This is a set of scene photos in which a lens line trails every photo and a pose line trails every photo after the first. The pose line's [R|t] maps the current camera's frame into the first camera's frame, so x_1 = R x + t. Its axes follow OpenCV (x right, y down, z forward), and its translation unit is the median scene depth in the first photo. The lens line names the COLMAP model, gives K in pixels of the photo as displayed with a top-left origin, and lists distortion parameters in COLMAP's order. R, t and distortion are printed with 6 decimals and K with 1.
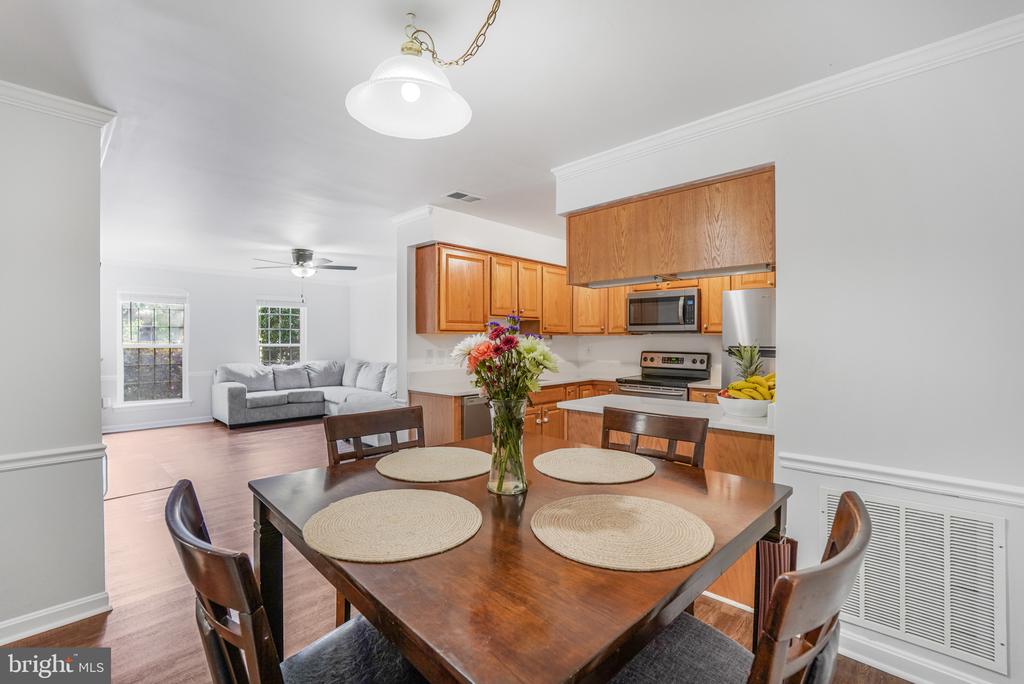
lens RADIAL K [[452.4, 0, 510.9], [0, 452.4, 340.1], [0, 0, 1]] dist [-0.046353, 0.018206]
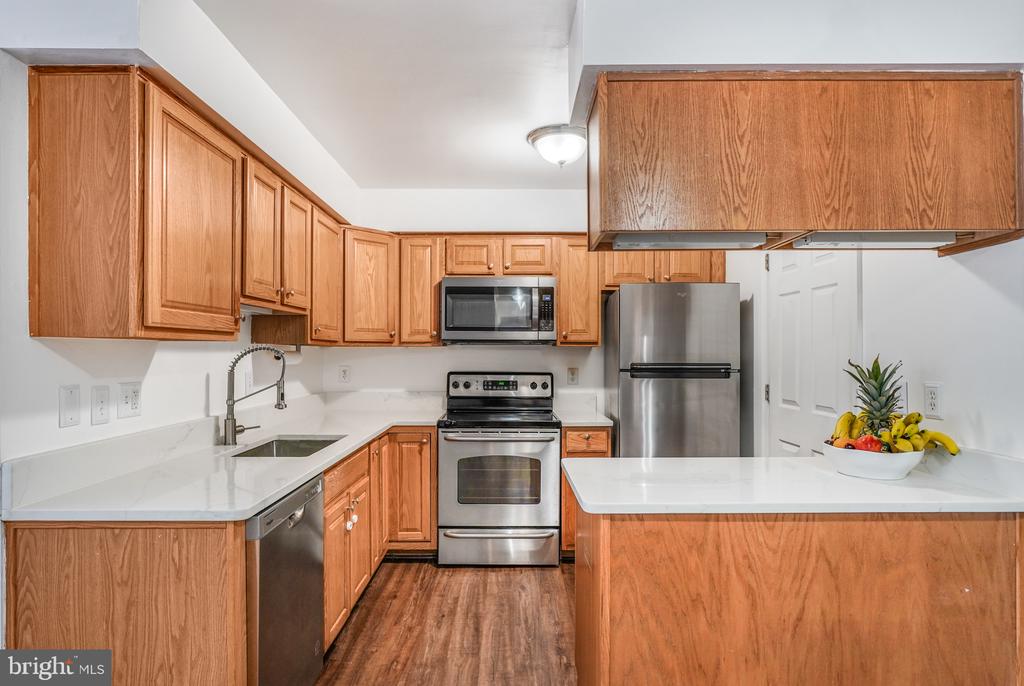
lens RADIAL K [[559.9, 0, 516.9], [0, 559.9, 356.1], [0, 0, 1]] dist [-0.034174, 0.015519]
pose [[0.725696, -0.004368, 0.688001, -0.197372], [0.000696, 0.999984, 0.005614, -0.002199], [-0.688015, -0.003595, 0.725688, 0.417610]]
